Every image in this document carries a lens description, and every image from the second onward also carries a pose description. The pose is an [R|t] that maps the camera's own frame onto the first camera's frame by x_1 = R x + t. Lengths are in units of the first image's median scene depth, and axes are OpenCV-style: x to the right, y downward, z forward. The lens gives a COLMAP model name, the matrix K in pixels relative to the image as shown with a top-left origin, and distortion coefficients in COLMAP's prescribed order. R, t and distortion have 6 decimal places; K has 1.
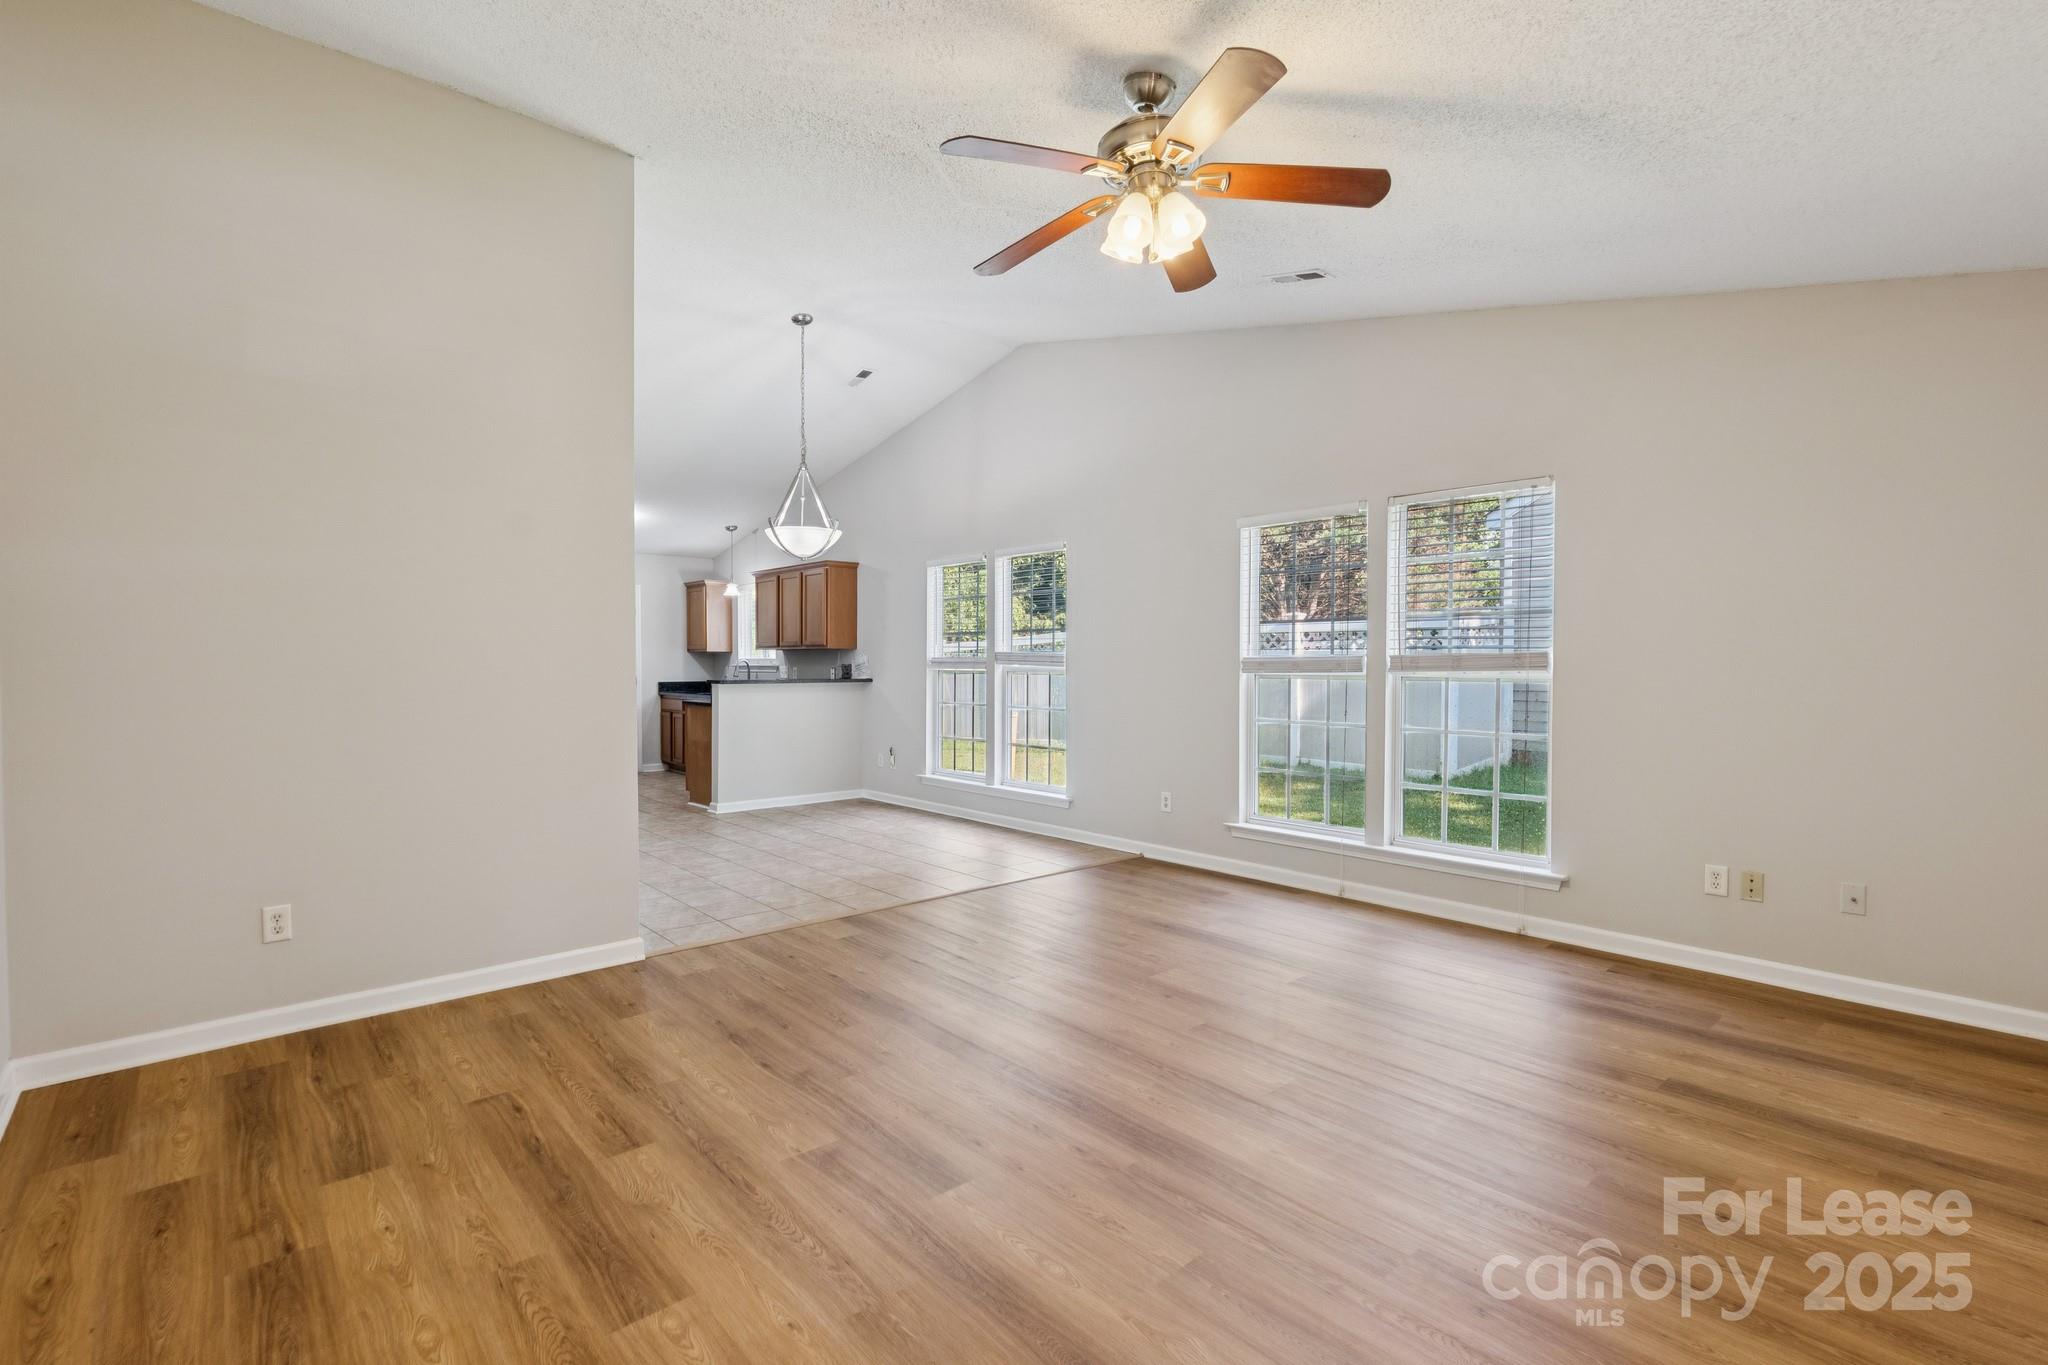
lens RADIAL K [[910.1, 0, 1021.7], [0, 910.1, 676.3], [0, 0, 1]] dist [0.000356, 0.000020]
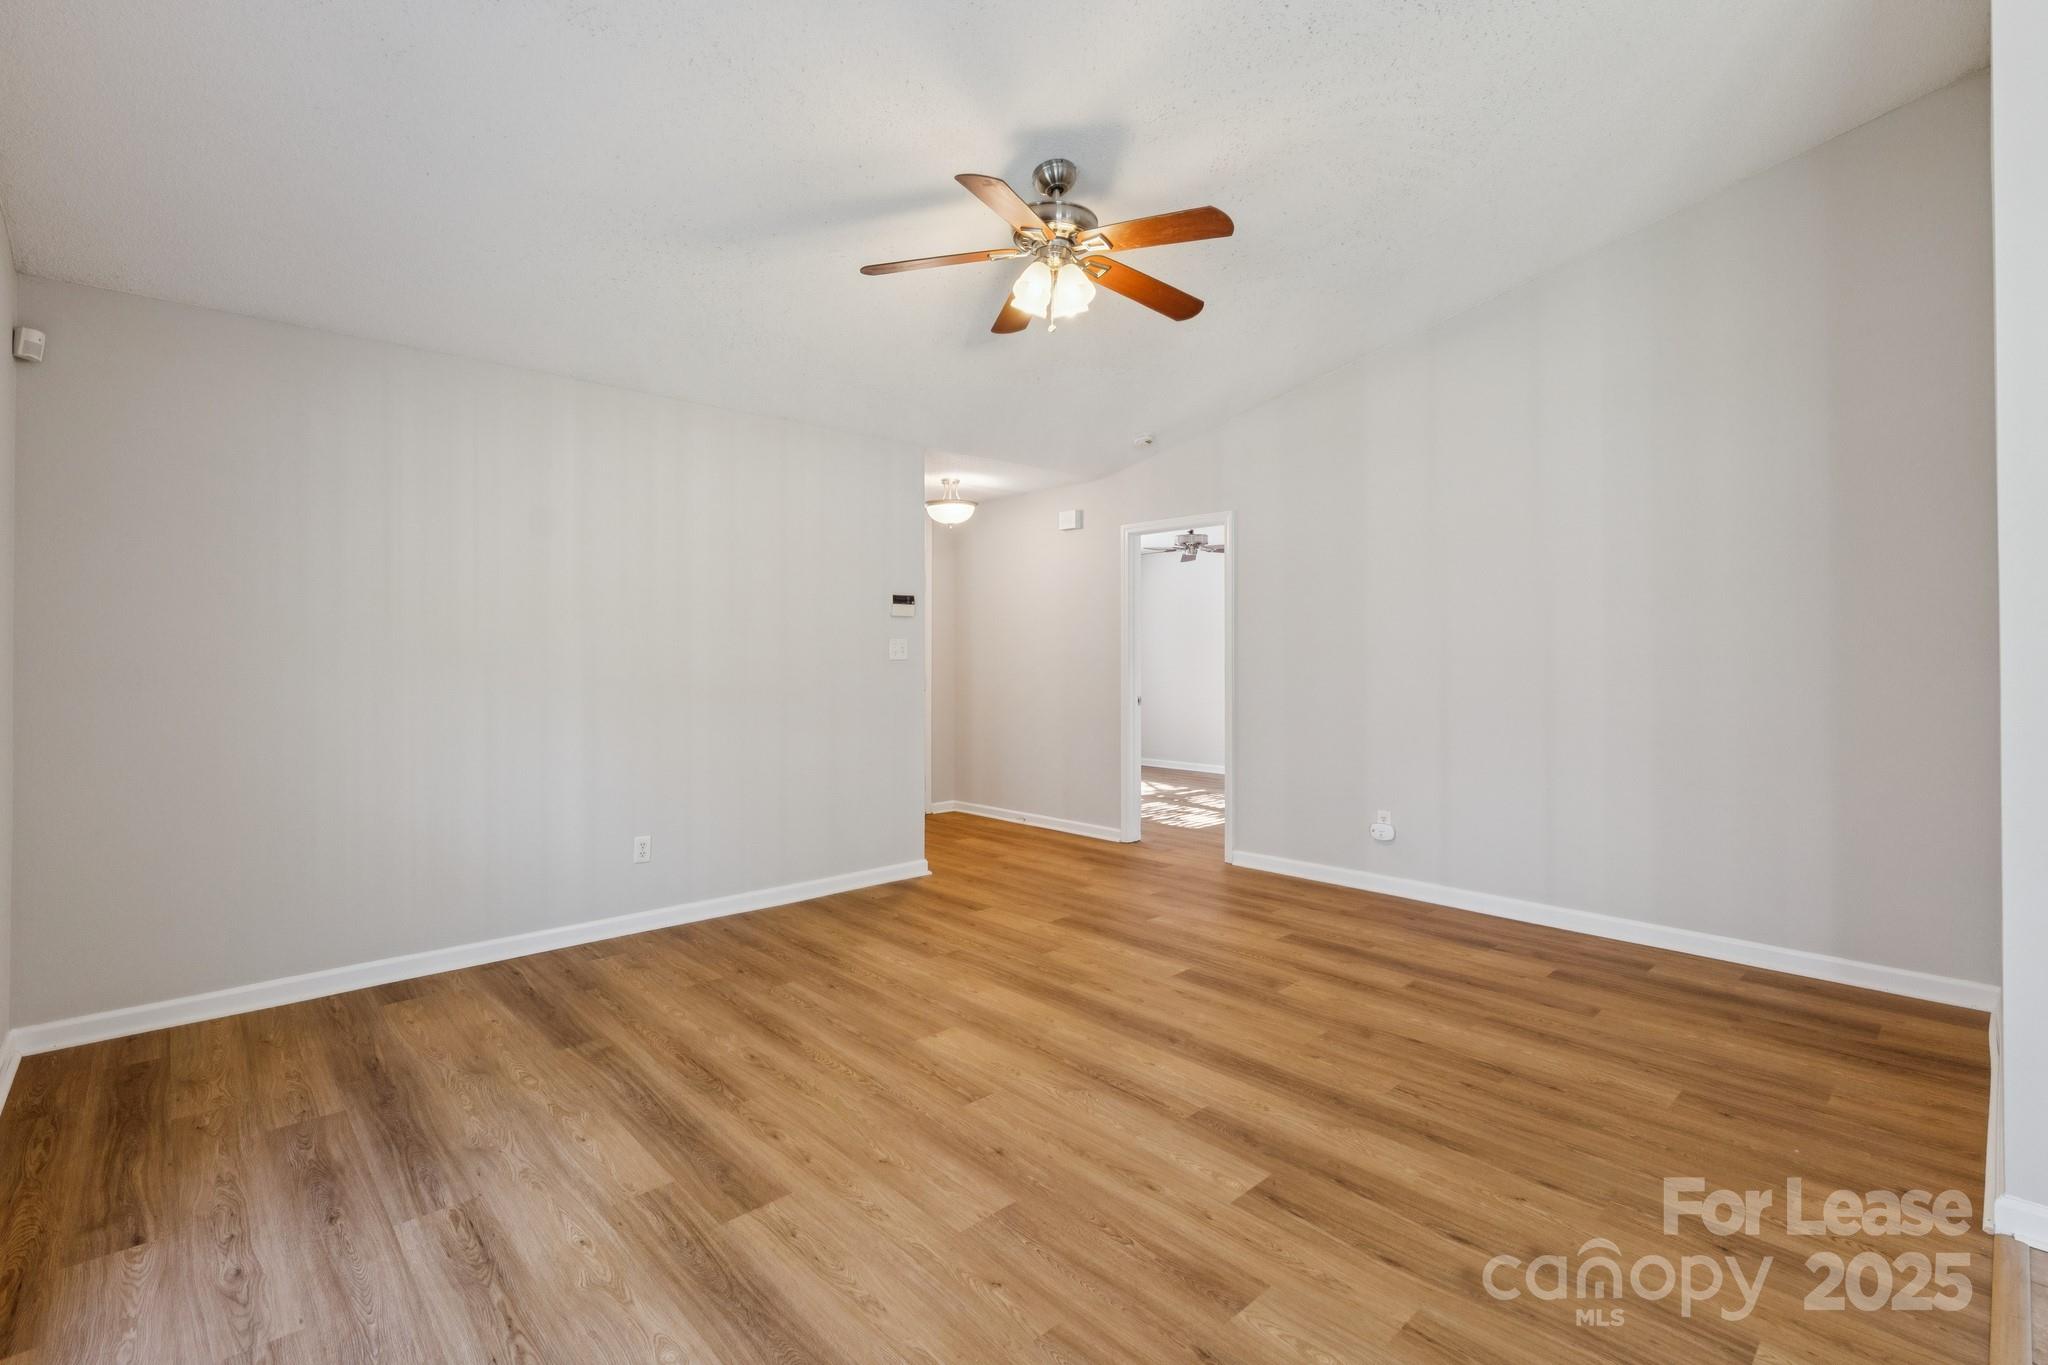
lens RADIAL K [[910.1, 0, 1026.3], [0, 910.1, 675.5], [0, 0, 1]] dist [0.000356, 0.000020]
pose [[-0.999690, 0.001398, -0.024870, 0.192541], [0.000581, 0.999462, 0.032806, -0.027645], [0.024903, 0.032782, -0.999152, 2.041740]]
